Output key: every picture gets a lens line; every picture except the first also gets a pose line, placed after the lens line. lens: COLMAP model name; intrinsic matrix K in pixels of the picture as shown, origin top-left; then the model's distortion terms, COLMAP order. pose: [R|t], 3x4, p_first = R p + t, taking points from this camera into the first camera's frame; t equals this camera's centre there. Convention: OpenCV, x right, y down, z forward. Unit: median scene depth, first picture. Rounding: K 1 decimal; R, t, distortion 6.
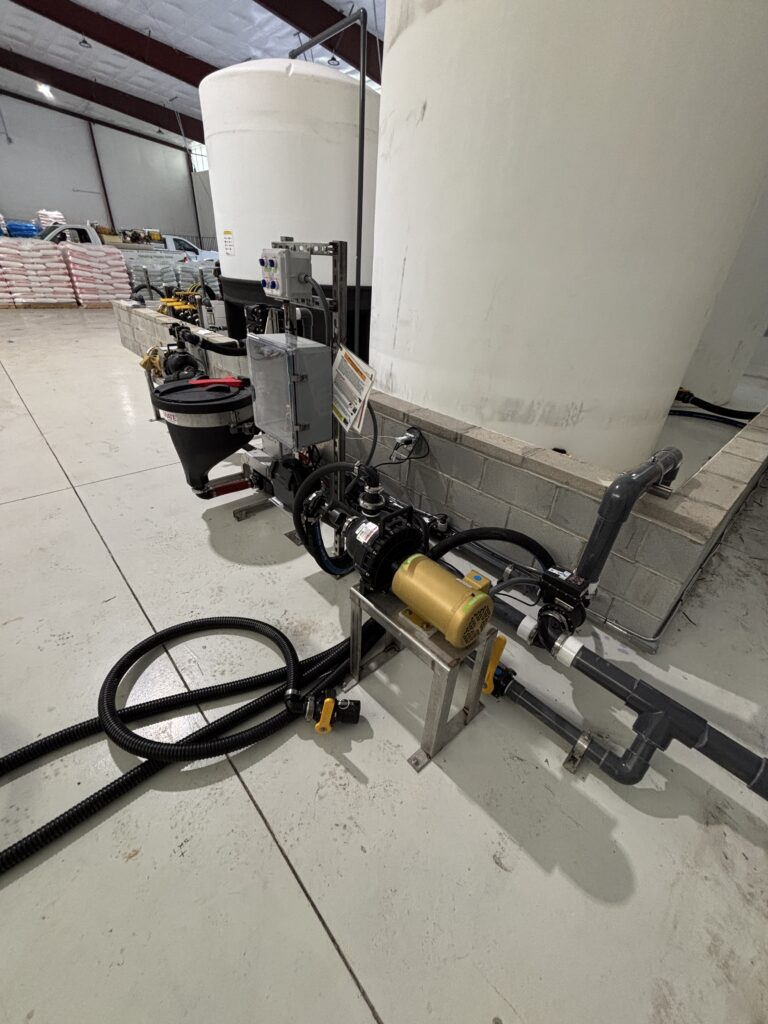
lens RADIAL K [[416.7, 0, 384.8], [0, 416.7, 508.6], [0, 0, 1]] dist [0.006532, 0.000411]
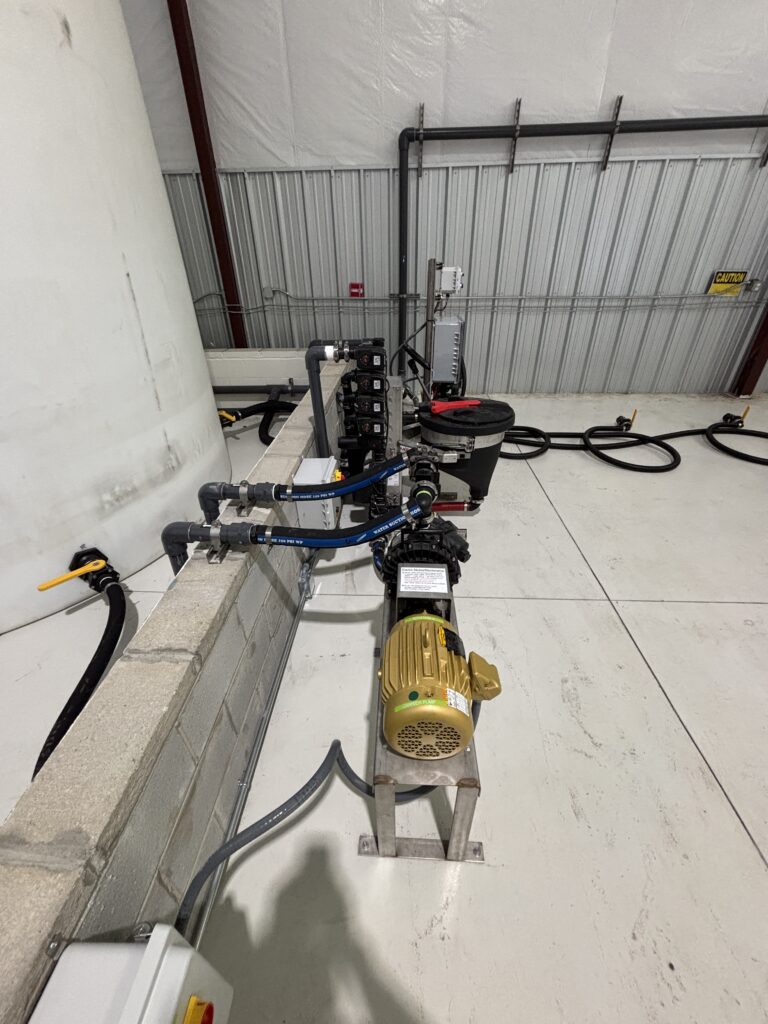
lens RADIAL K [[416.7, 0, 384.8], [0, 416.7, 508.6], [0, 0, 1]] dist [0.006532, 0.000411]
pose [[-0.708006, -0.411853, 0.573676, -0.759523], [0.332009, 0.522846, 0.785112, -0.796640], [-0.623296, 0.746330, -0.233439, 1.193772]]
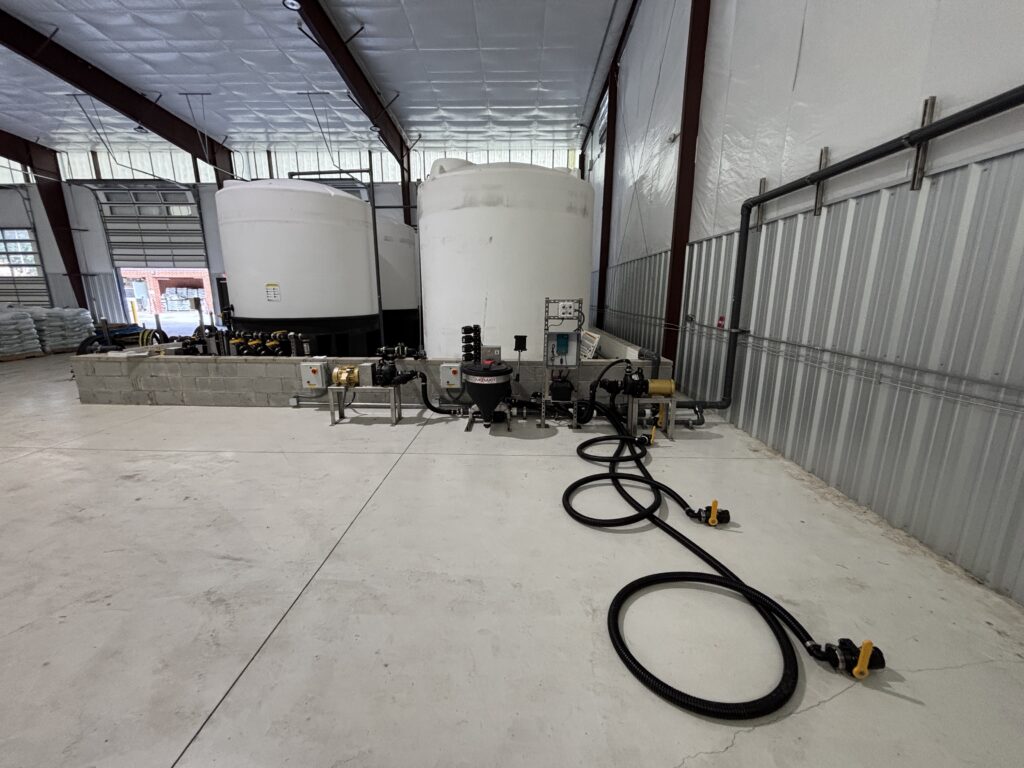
lens RADIAL K [[413.0, 0, 513.6], [0, 413.0, 387.0], [0, 0, 1]] dist [0.010721, 0.000158]
pose [[0.693769, -0.215294, 0.687264, -1.296415], [0.398310, 0.909747, -0.117090, 0.054682], [-0.600028, 0.354978, 0.716908, -0.312691]]
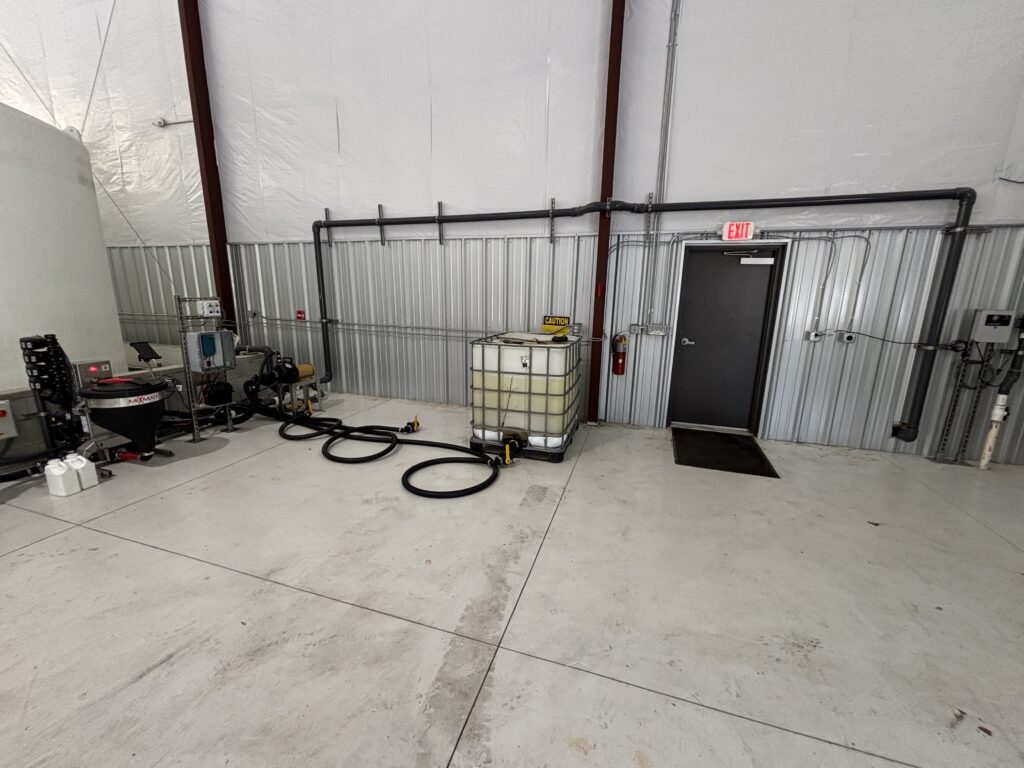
lens RADIAL K [[413.0, 0, 513.6], [0, 413.0, 387.0], [0, 0, 1]] dist [0.010721, 0.000158]
pose [[-0.494964, -0.257052, 0.830021, -1.825849], [0.402627, 0.778652, 0.481241, -0.339792], [-0.770002, 0.572385, -0.281909, 0.276957]]
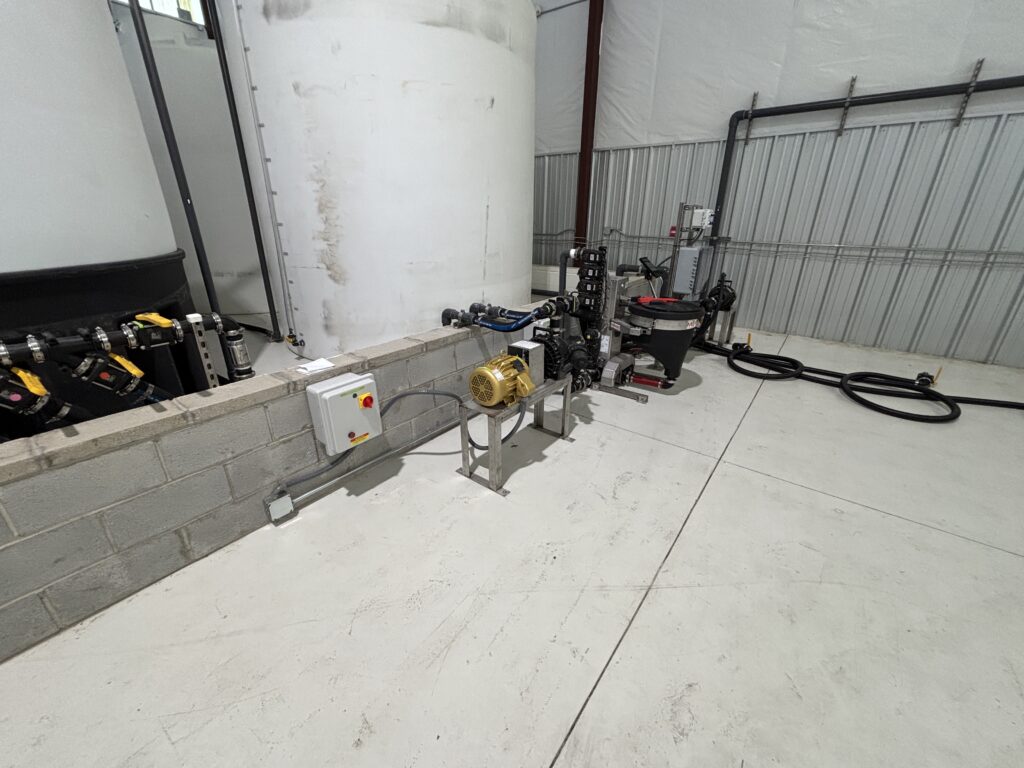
lens RADIAL K [[416.7, 0, 507.8], [0, 416.7, 381.2], [0, 0, 1]] dist [0.006532, 0.000411]
pose [[-0.170180, -0.428167, 0.887532, -1.288646], [0.482934, 0.748853, 0.453865, -0.753212], [-0.858961, 0.505858, 0.079337, 1.132089]]
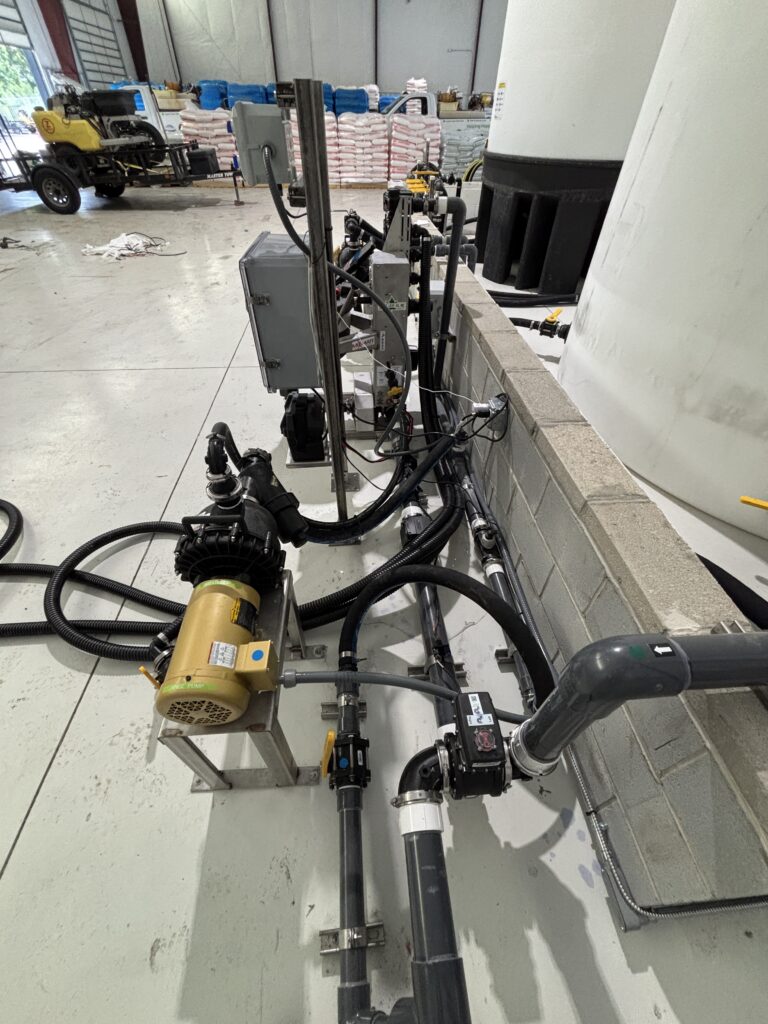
lens RADIAL K [[416.7, 0, 384.8], [0, 416.7, 508.6], [0, 0, 1]] dist [0.006532, 0.000411]
pose [[0.775841, 0.396926, -0.490428, 0.268764], [-0.290539, 0.914755, 0.280731, -0.130175], [0.560052, -0.075315, 0.825027, 0.244785]]
